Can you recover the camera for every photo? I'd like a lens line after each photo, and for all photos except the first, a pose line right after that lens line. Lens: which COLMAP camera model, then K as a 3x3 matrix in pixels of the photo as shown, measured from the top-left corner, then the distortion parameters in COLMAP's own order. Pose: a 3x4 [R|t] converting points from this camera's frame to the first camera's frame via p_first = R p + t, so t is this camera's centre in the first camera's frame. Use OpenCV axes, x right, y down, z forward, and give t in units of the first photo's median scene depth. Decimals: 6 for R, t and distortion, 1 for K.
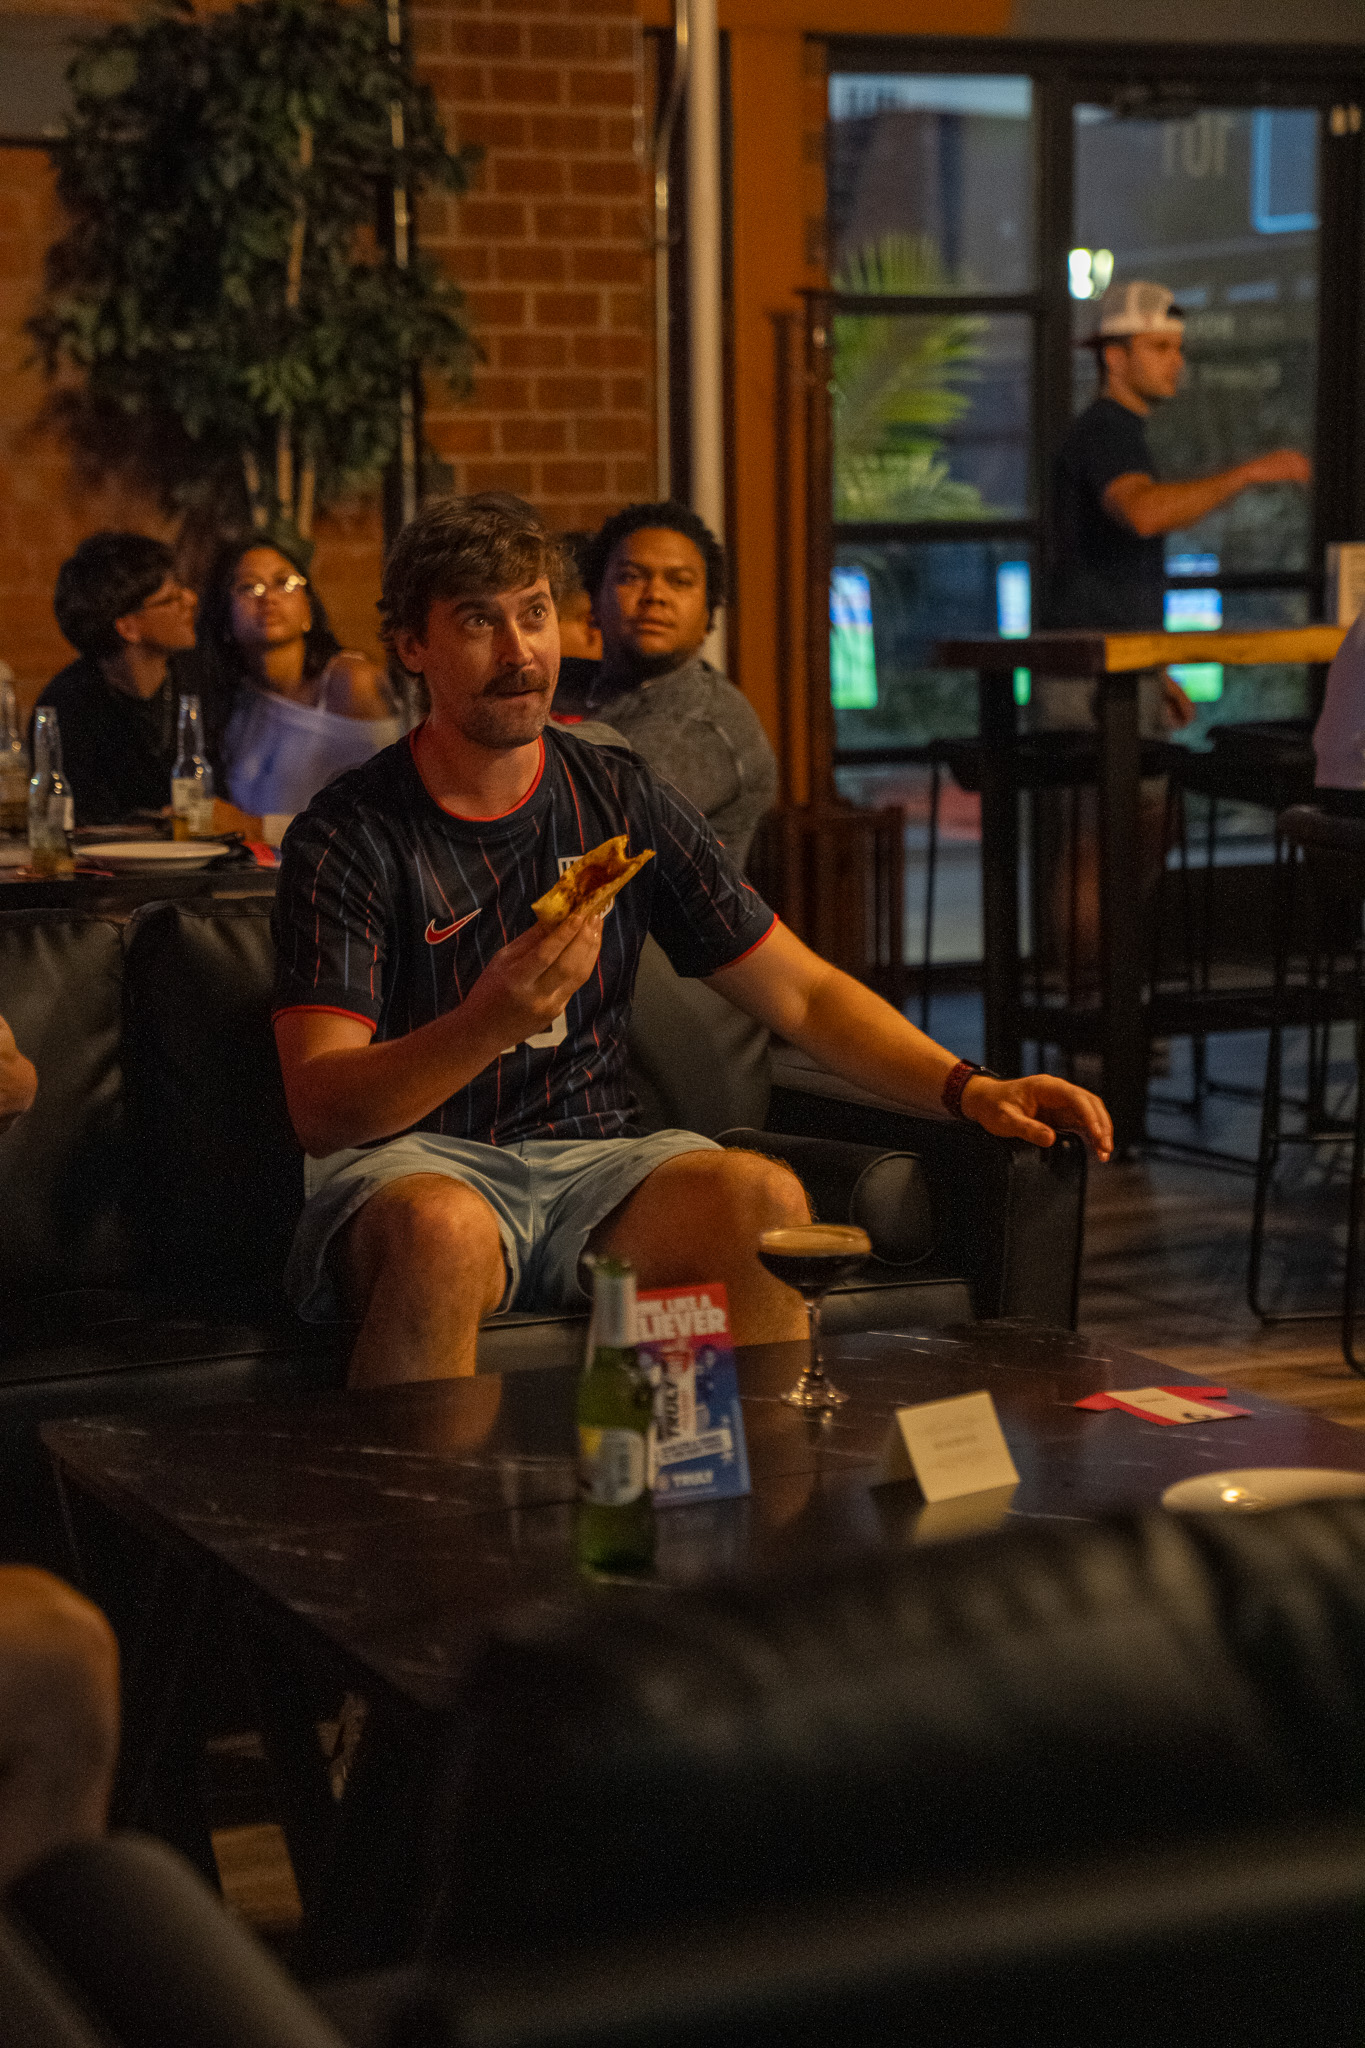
lens RADIAL K [[3969.8, 0, 641.7], [0, 3969.8, 1022.5], [0, 0, 1]] dist [0.360009, 0.312343]
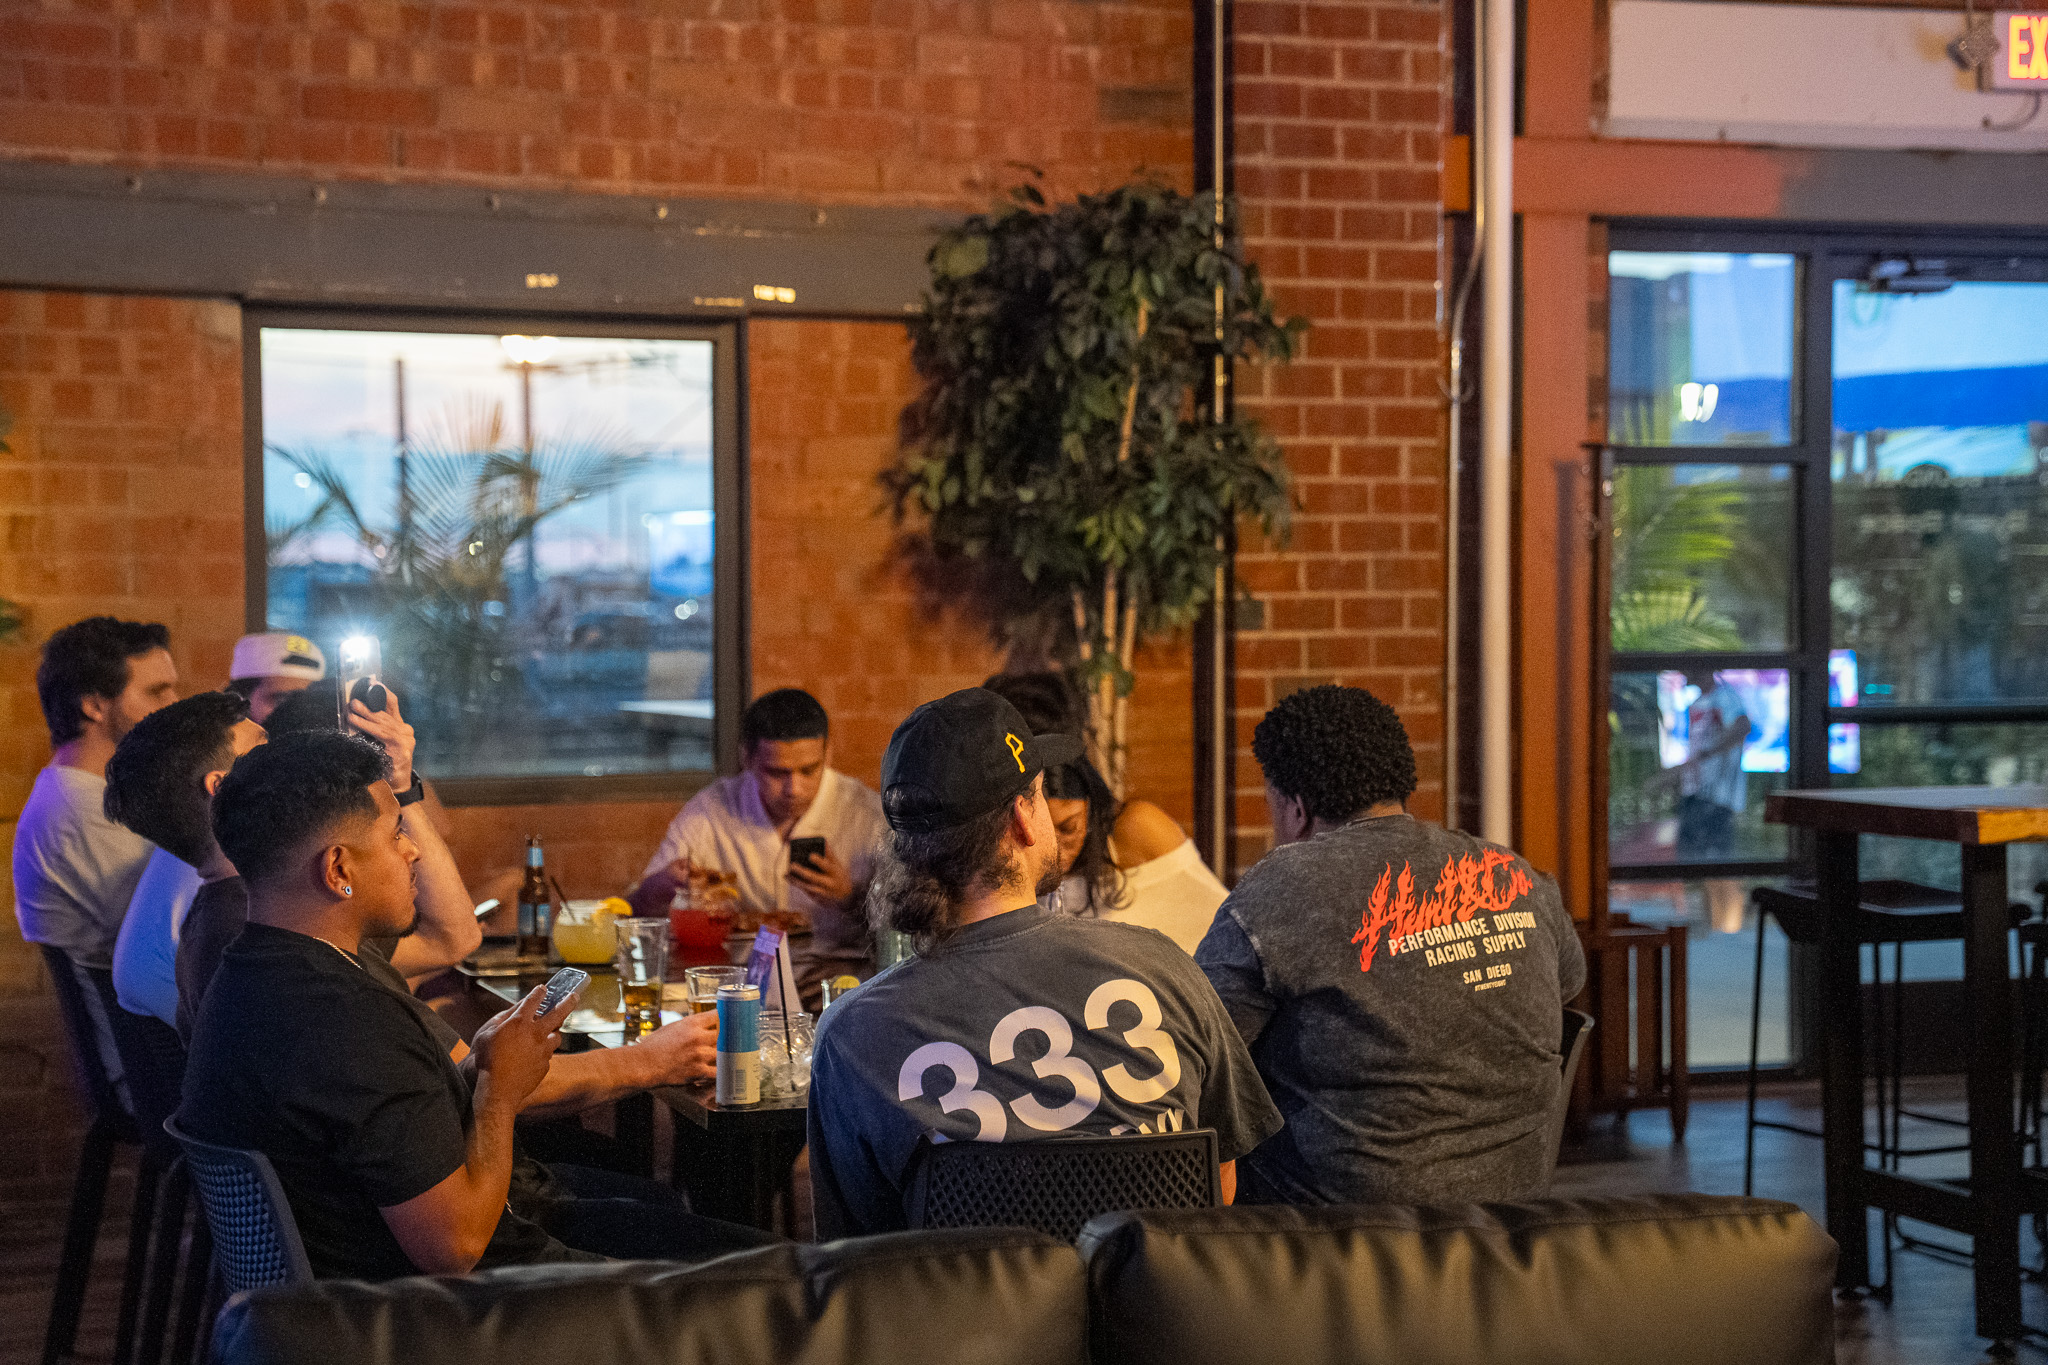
lens RADIAL K [[3190.5, 0, 1024.0], [0, 3190.5, 682.5], [0, 0, 1]] dist [0.170903, 0.721250]
pose [[0.996747, 0.016332, -0.078920, -0.044049], [-0.023487, 0.995610, -0.090605, -0.039773], [0.077093, 0.092164, 0.992755, 0.150939]]
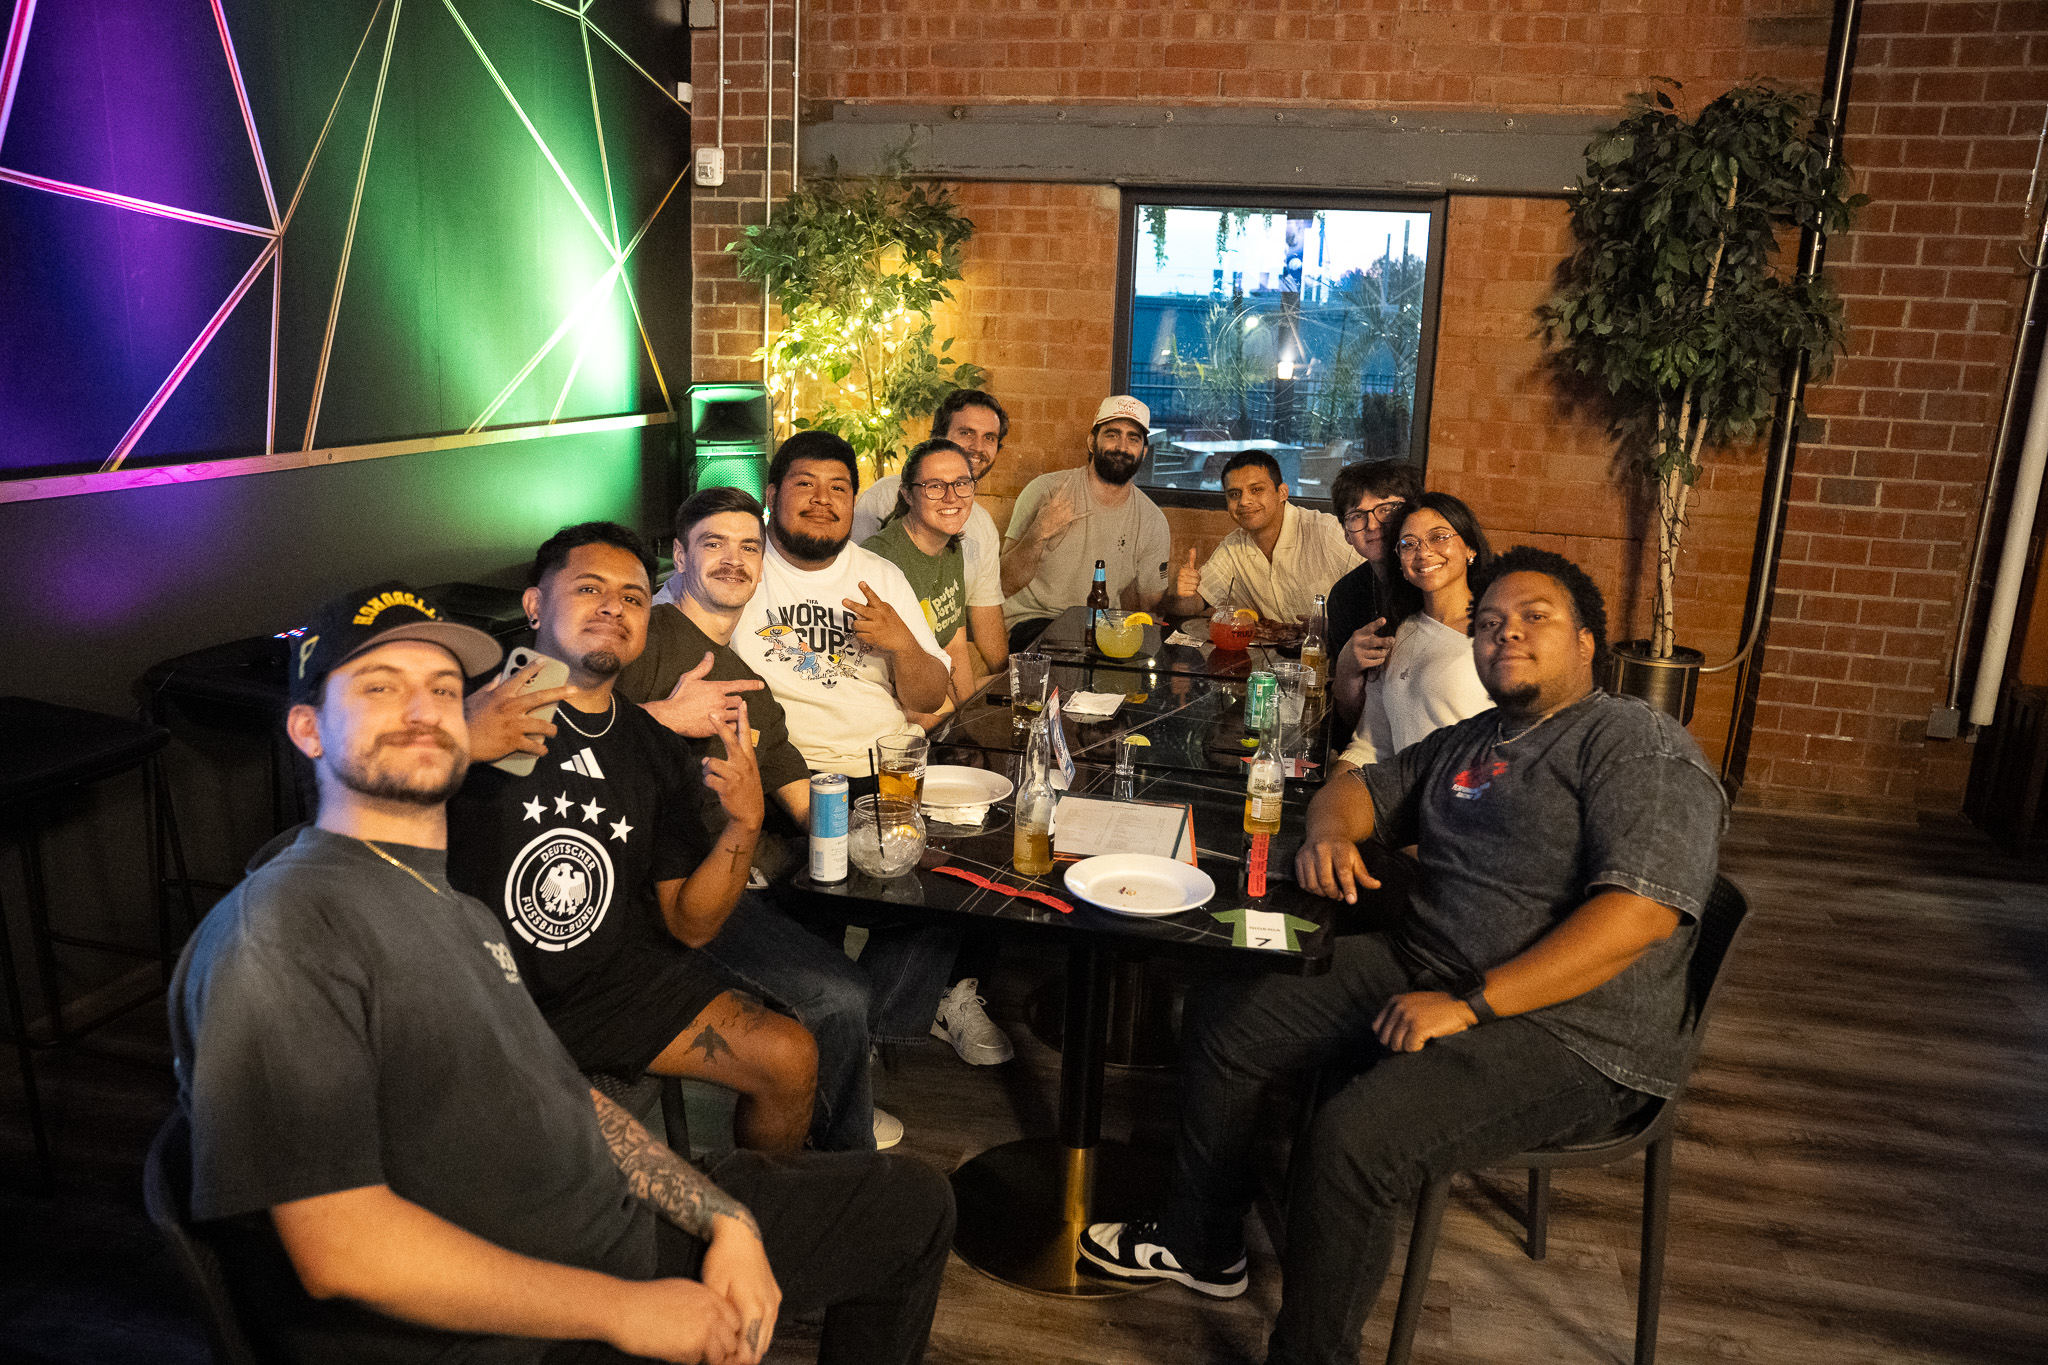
lens RADIAL K [[1430.0, 0, 1024.0], [0, 1430.0, 682.5], [0, 0, 1]] dist [-0.127626, 0.097596]
pose [[0.790997, 0.194027, -0.580239, 0.032076], [-0.126632, 0.979765, 0.154998, -0.091319], [0.598571, -0.049126, 0.799562, 0.448455]]
